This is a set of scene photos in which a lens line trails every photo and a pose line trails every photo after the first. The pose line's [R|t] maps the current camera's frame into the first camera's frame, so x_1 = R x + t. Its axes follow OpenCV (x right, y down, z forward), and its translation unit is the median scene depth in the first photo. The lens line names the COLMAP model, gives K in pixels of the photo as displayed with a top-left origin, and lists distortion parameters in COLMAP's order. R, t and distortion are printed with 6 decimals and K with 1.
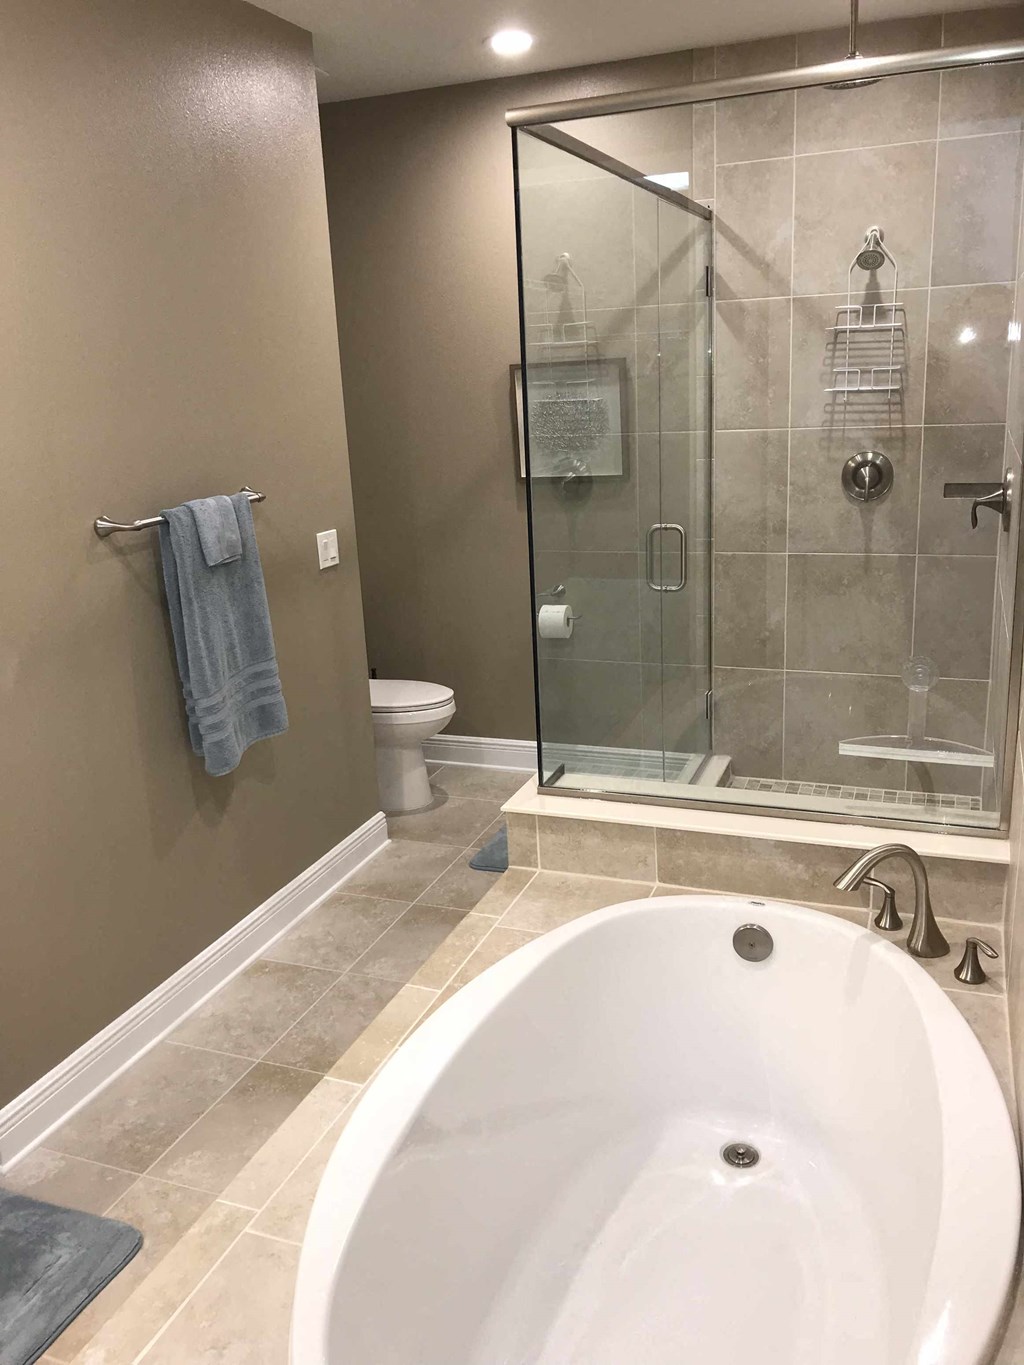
lens RADIAL K [[1128.6, 0, 511.4], [0, 1128.6, 683.3], [0, 0, 1]] dist [-0.003224, 0.004817]
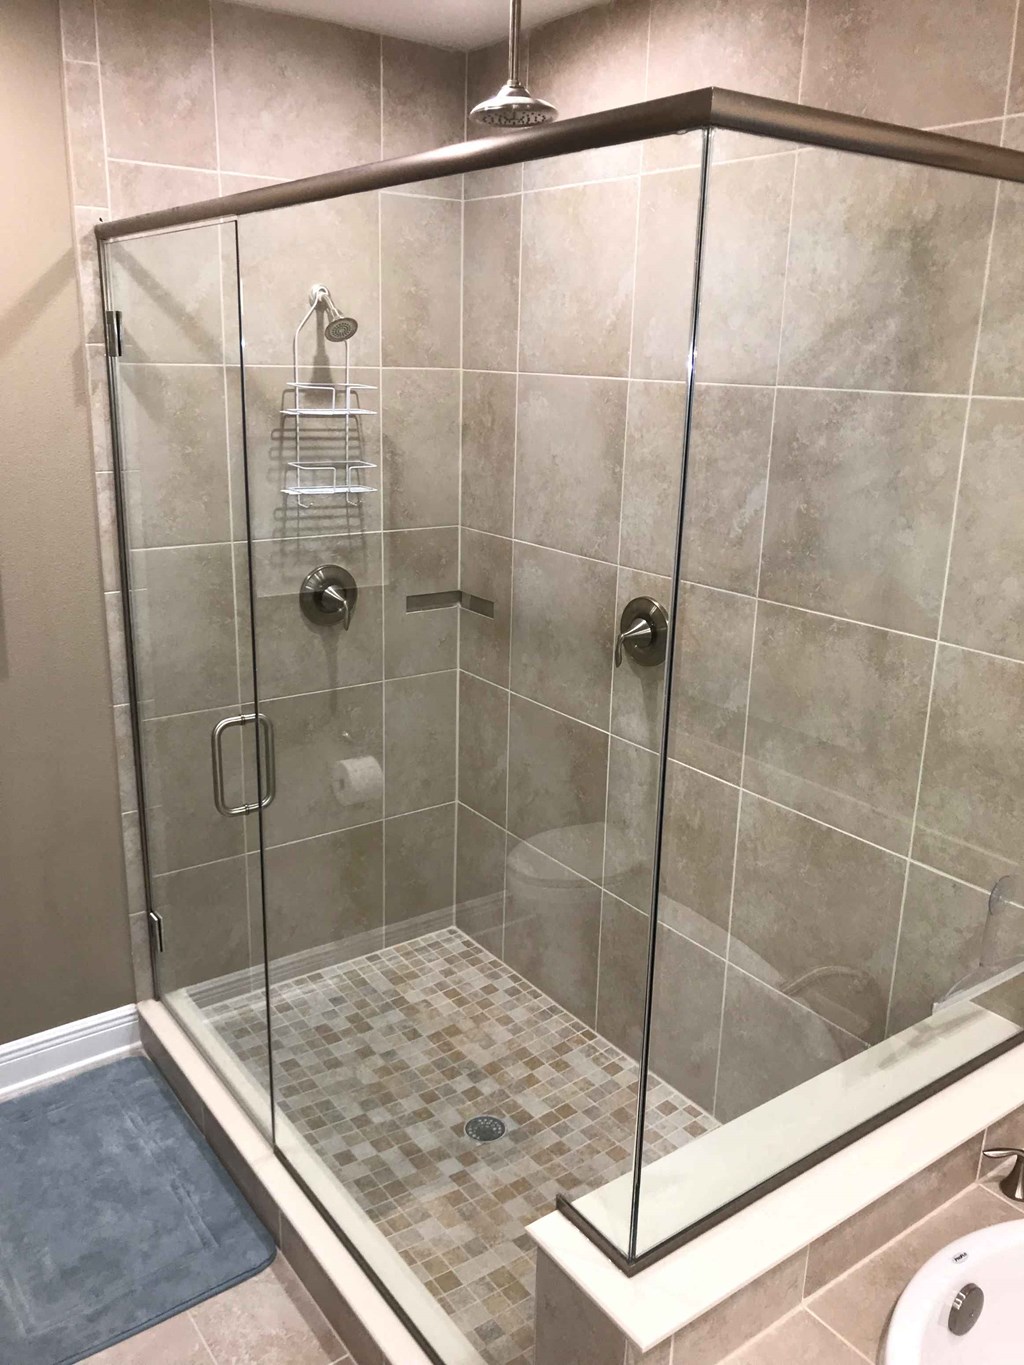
lens RADIAL K [[1128.6, 0, 514.1], [0, 1128.6, 682.4], [0, 0, 1]] dist [-0.003224, 0.004817]
pose [[0.527947, -0.183772, 0.829156, -0.290501], [0.169990, 0.979417, 0.108838, -0.190580], [-0.832091, 0.083488, 0.548320, 0.465334]]
